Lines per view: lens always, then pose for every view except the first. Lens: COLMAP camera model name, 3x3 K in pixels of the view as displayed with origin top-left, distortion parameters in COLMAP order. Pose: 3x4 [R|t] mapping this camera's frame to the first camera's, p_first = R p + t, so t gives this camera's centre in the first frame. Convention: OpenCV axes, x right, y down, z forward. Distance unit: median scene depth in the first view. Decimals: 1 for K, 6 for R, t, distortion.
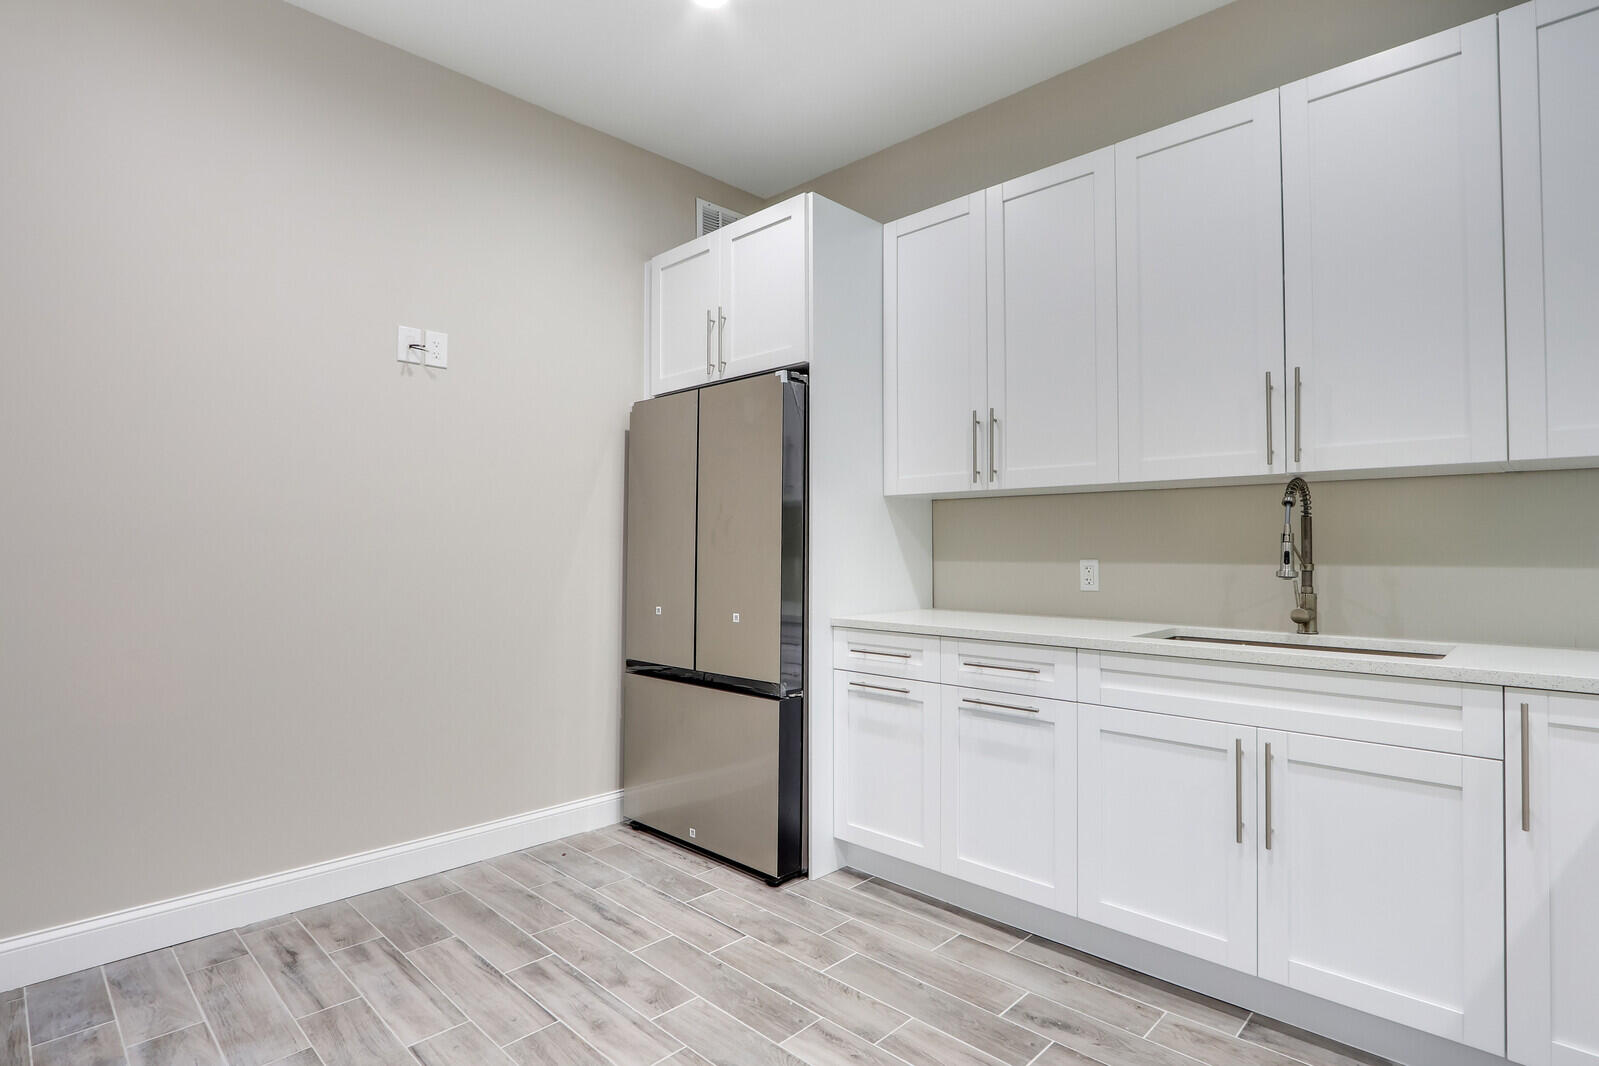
lens RADIAL K [[808.8, 0, 792.0], [0, 808.8, 535.2], [0, 0, 1]] dist [-0.027325, 0.005459]
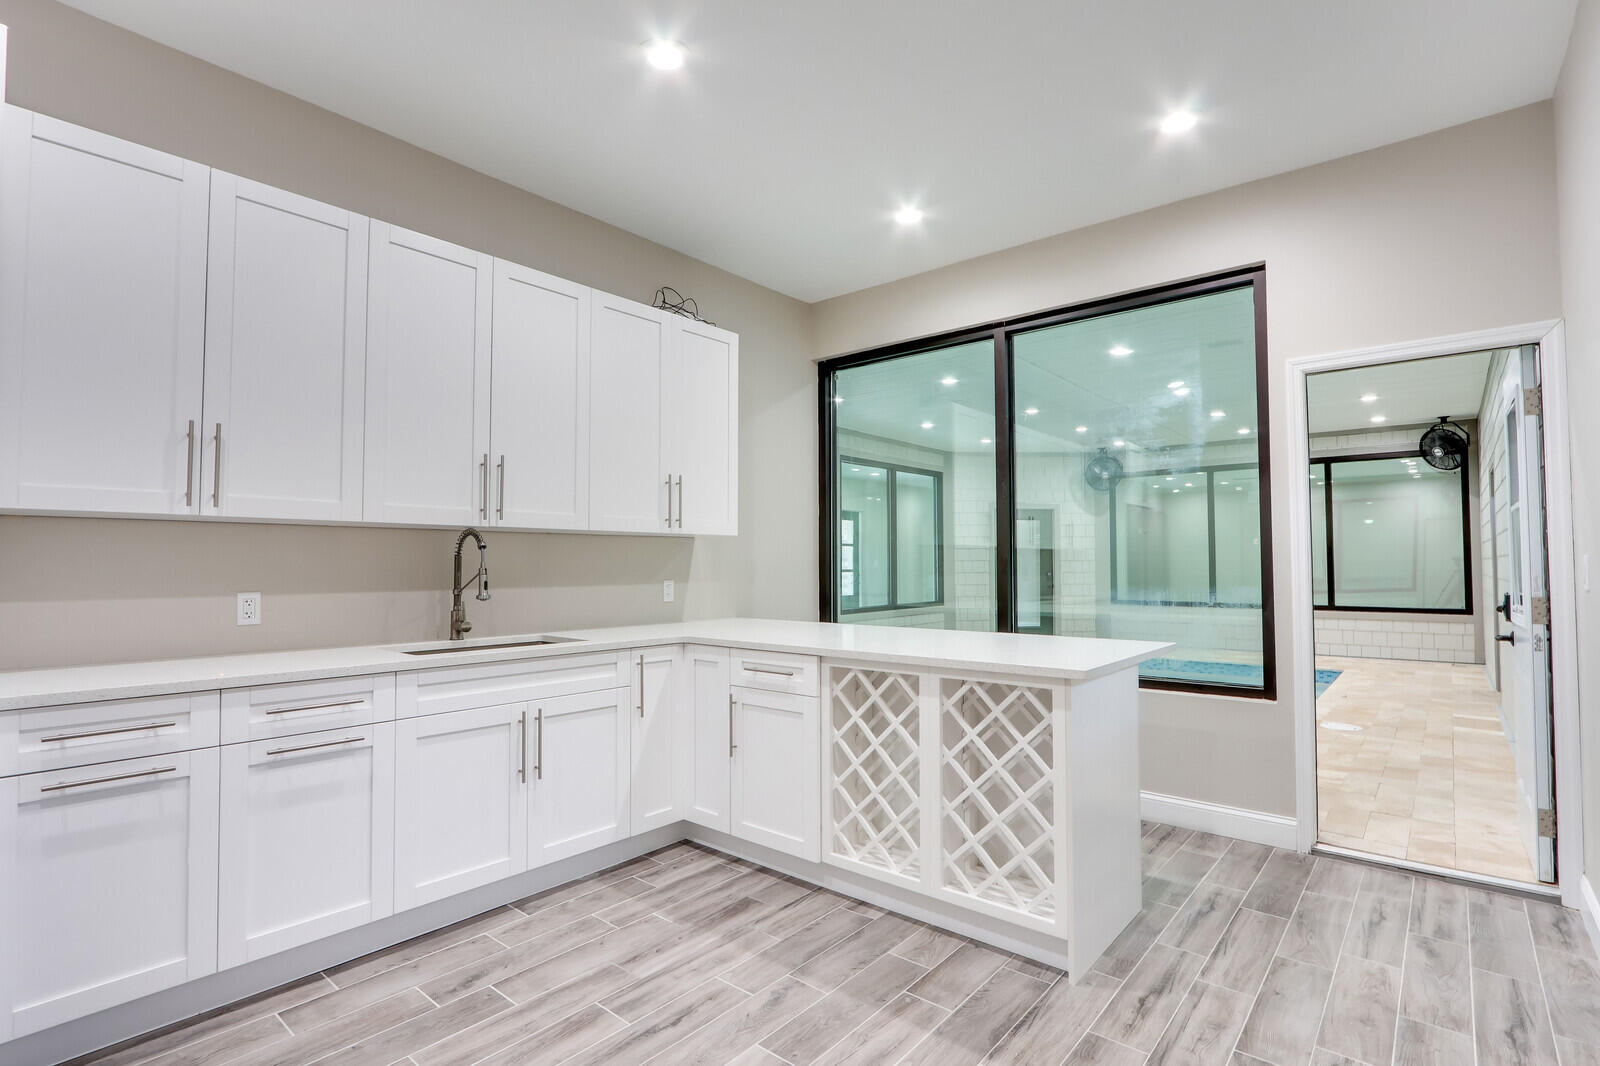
lens RADIAL K [[766.6, 0, 800.0], [0, 766.6, 533.0], [0, 0, 1]] dist [-0.002258, 0.000135]
pose [[-0.073773, 0.039386, 0.996497, -0.707014], [-0.017300, 0.999019, -0.040766, -0.017444], [-0.997125, -0.020247, -0.073020, 0.485277]]
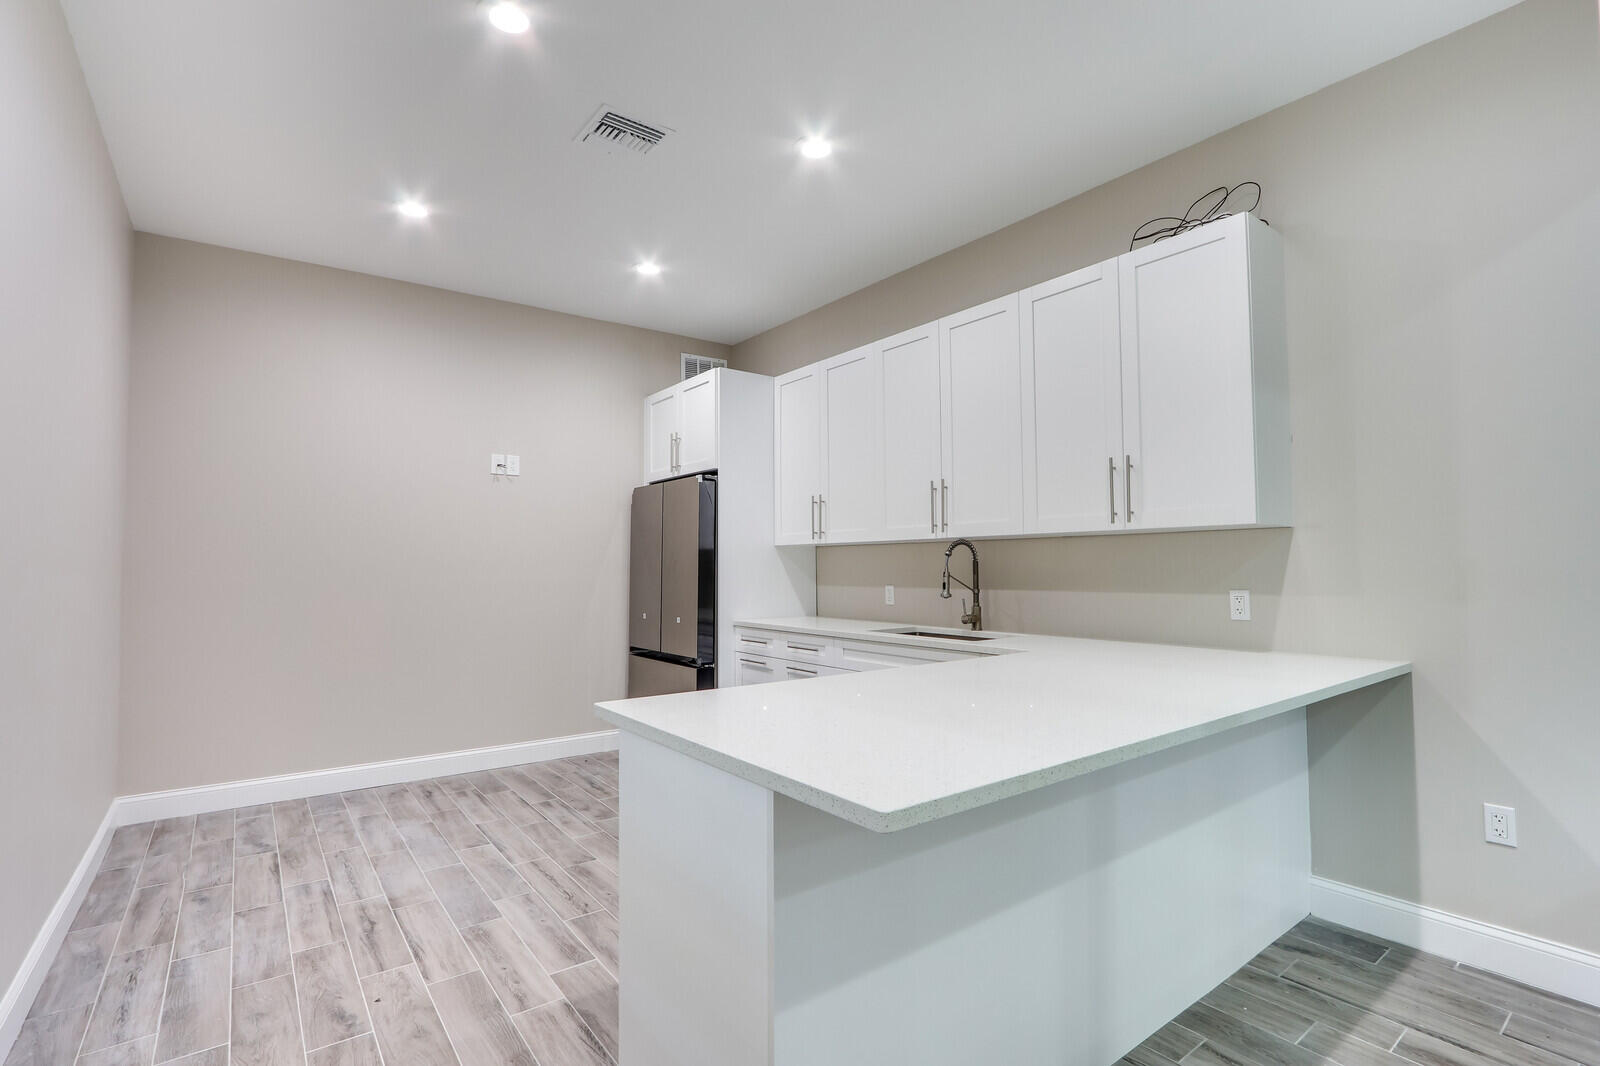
lens RADIAL K [[756.2, 0, 792.7], [0, 756.2, 539.3], [0, 0, 1]] dist [-0.018933, 0.003388]
pose [[0.987013, -0.011124, -0.160254, 0.497425], [0.007856, 0.999748, -0.021015, -0.037231], [0.160448, 0.019483, 0.986852, -0.615958]]
